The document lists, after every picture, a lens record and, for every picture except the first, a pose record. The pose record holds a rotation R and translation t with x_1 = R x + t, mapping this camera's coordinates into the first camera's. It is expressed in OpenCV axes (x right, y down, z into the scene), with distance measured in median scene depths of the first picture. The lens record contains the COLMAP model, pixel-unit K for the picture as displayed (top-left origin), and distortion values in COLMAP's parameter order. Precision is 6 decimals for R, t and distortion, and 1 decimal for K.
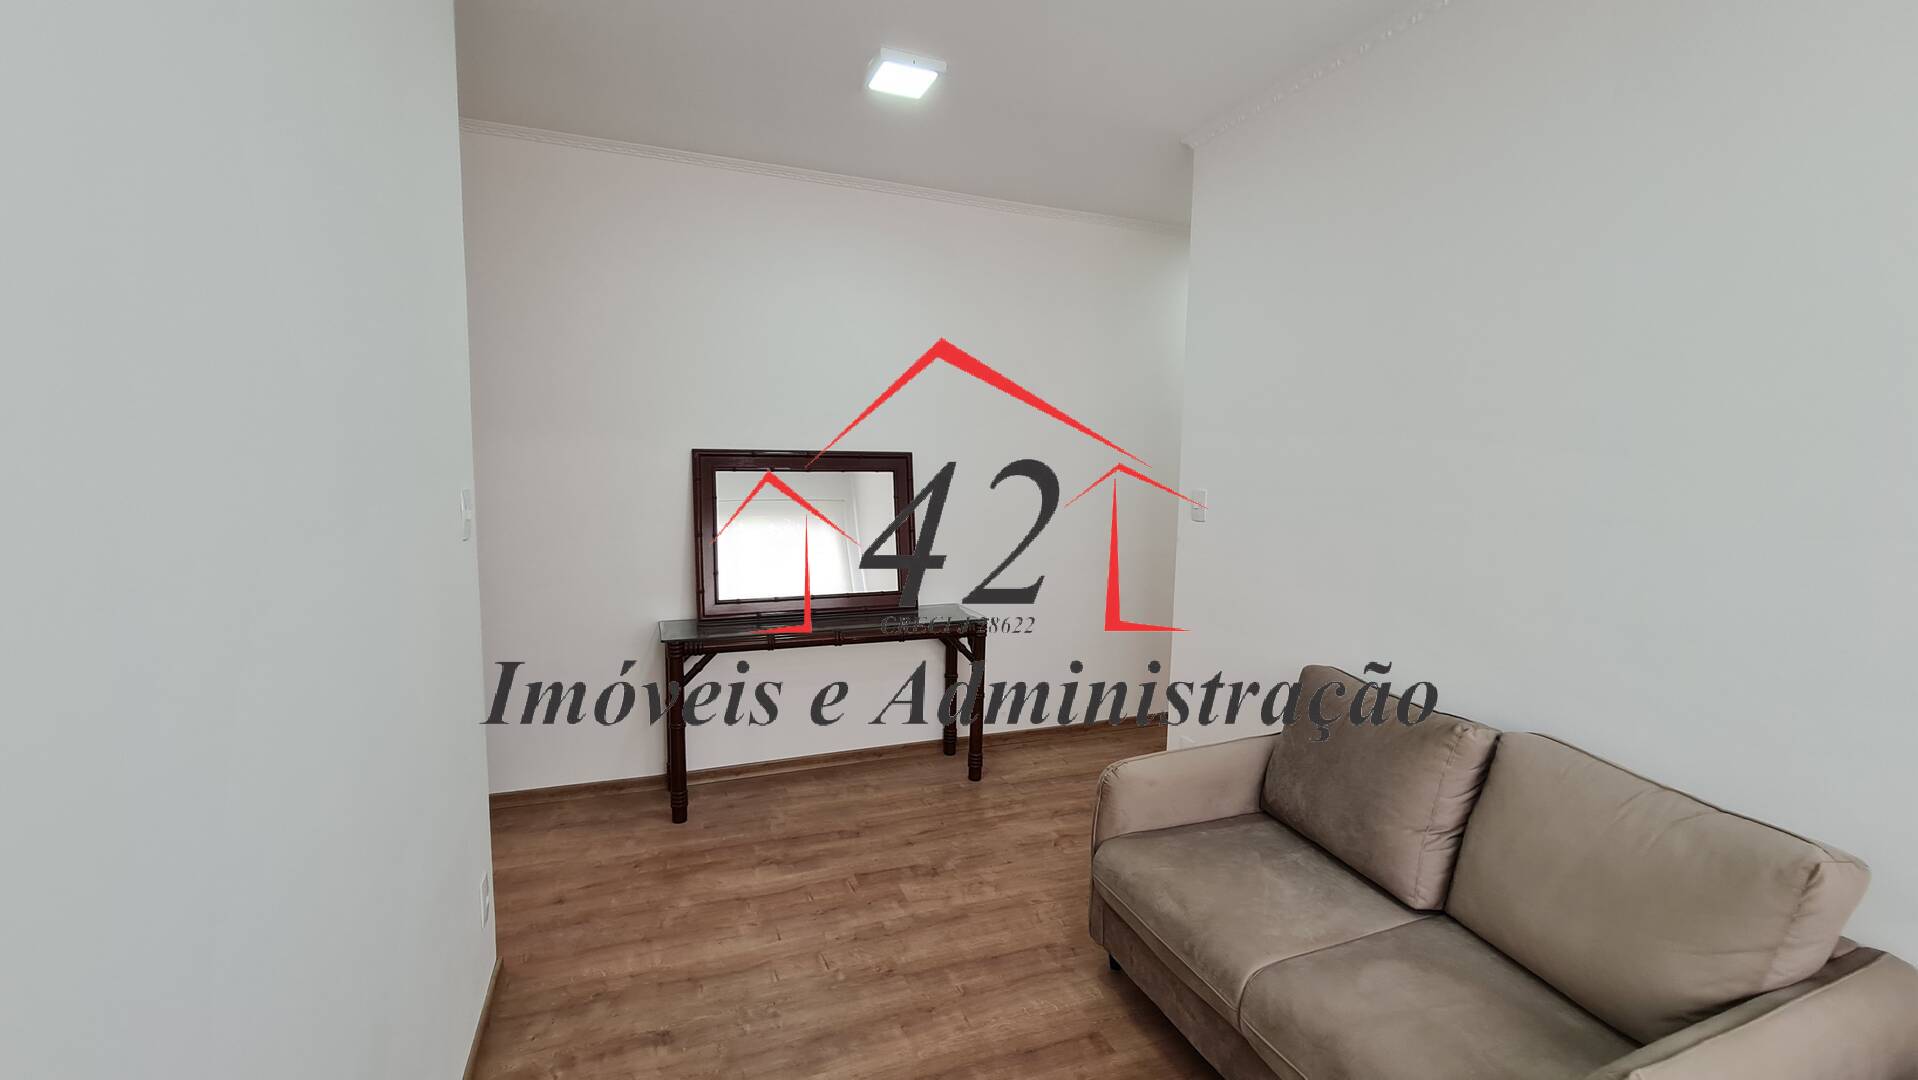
lens RADIAL K [[788.2, 0, 955.6], [0, 788.2, 545.4], [0, 0, 1]] dist [-0.001890, 0.000030]
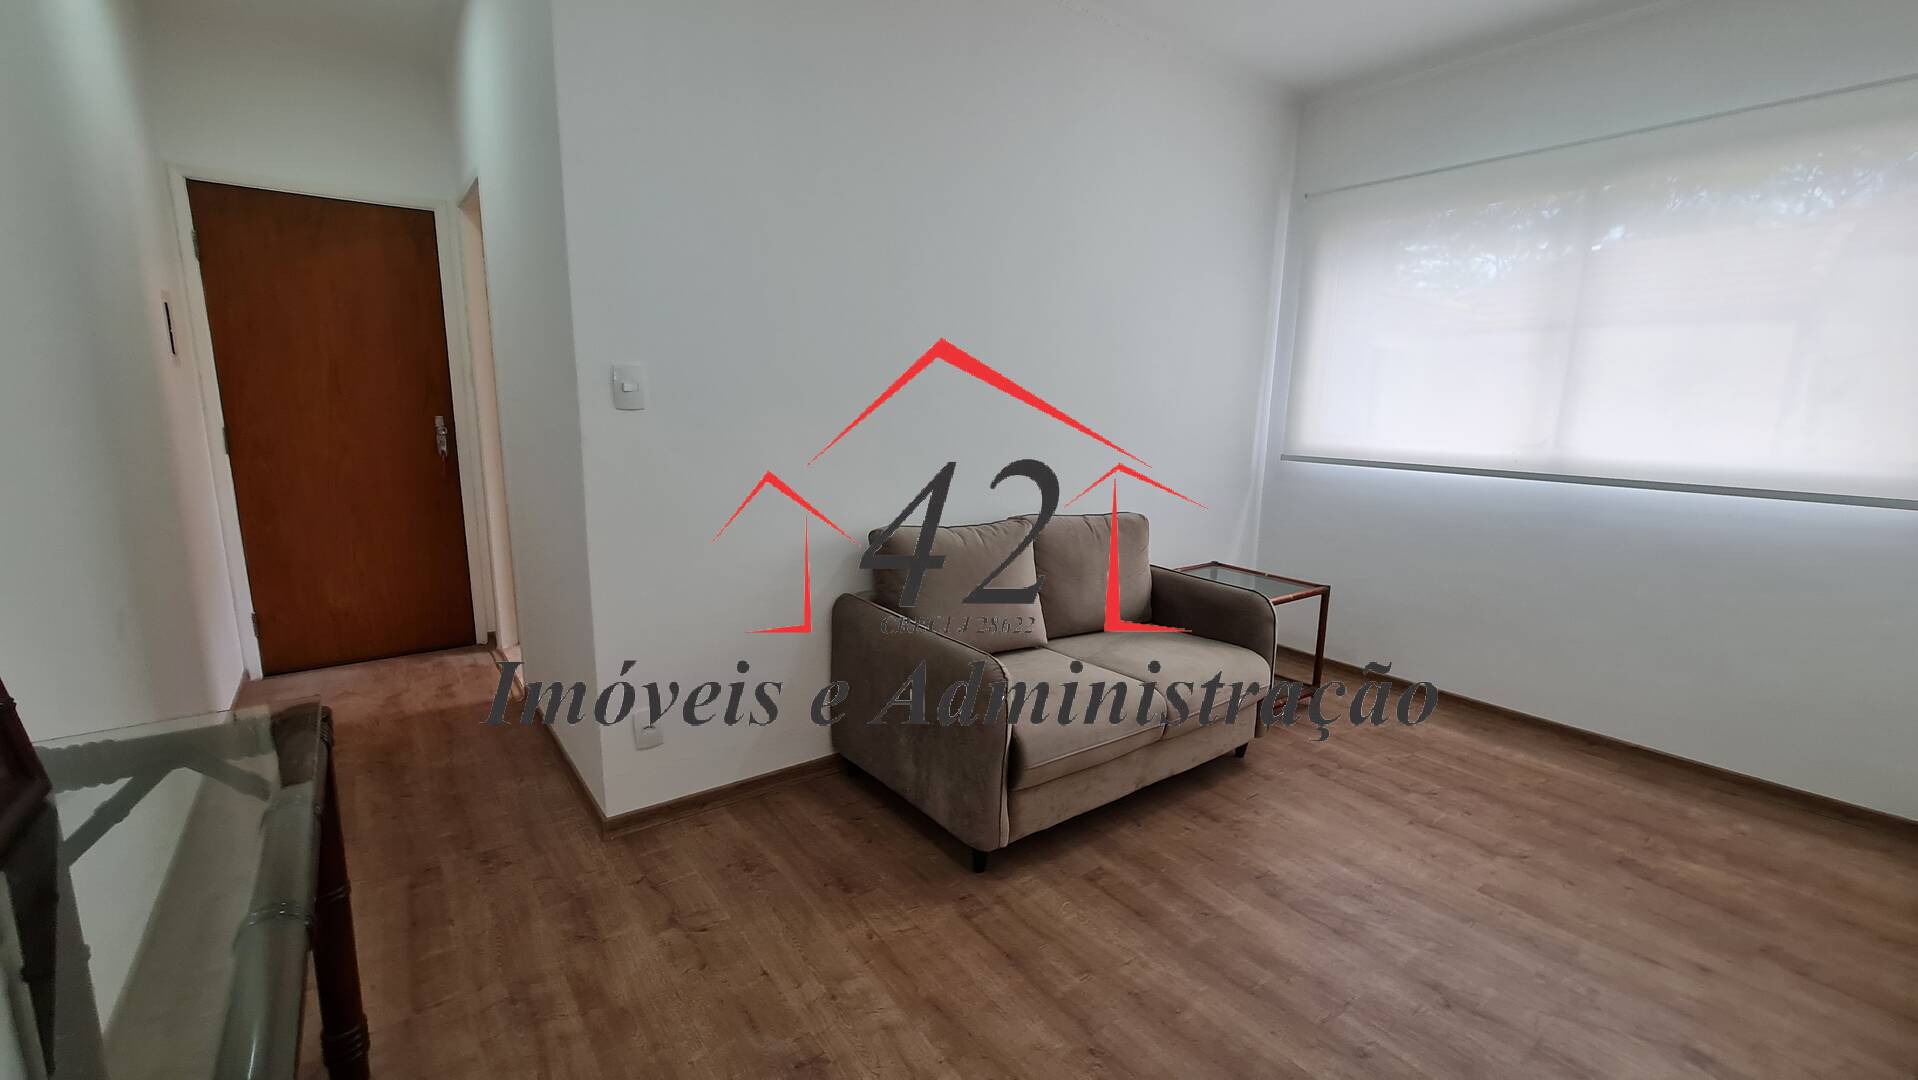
lens RADIAL K [[788.2, 0, 956.9], [0, 788.2, 539.8], [0, 0, 1]] dist [-0.001890, 0.000030]
pose [[-0.263236, -0.192349, 0.945362, -0.559391], [0.078384, 0.972418, 0.219679, -0.060538], [-0.961542, 0.131928, -0.240898, 1.091740]]
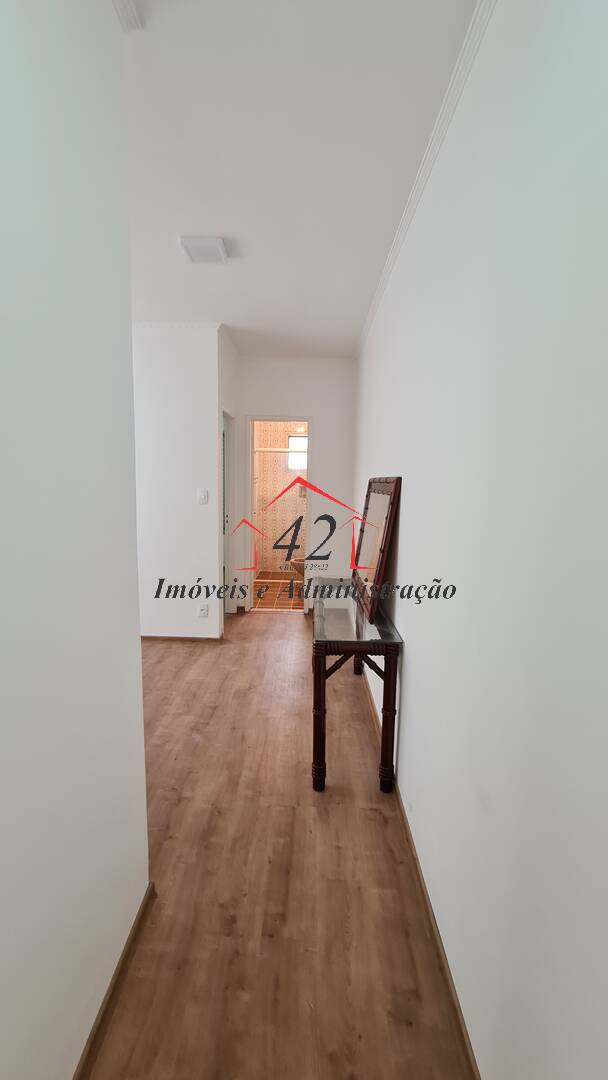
lens RADIAL K [[443.8, 0, 304.1], [0, 443.8, 541.1], [0, 0, 1]] dist [-0.001890, 0.000030]
pose [[-0.383360, 0.100584, -0.918106, 0.776440], [-0.128972, 0.978483, 0.161051, -0.167947], [0.914550, 0.180151, -0.362138, 1.635609]]
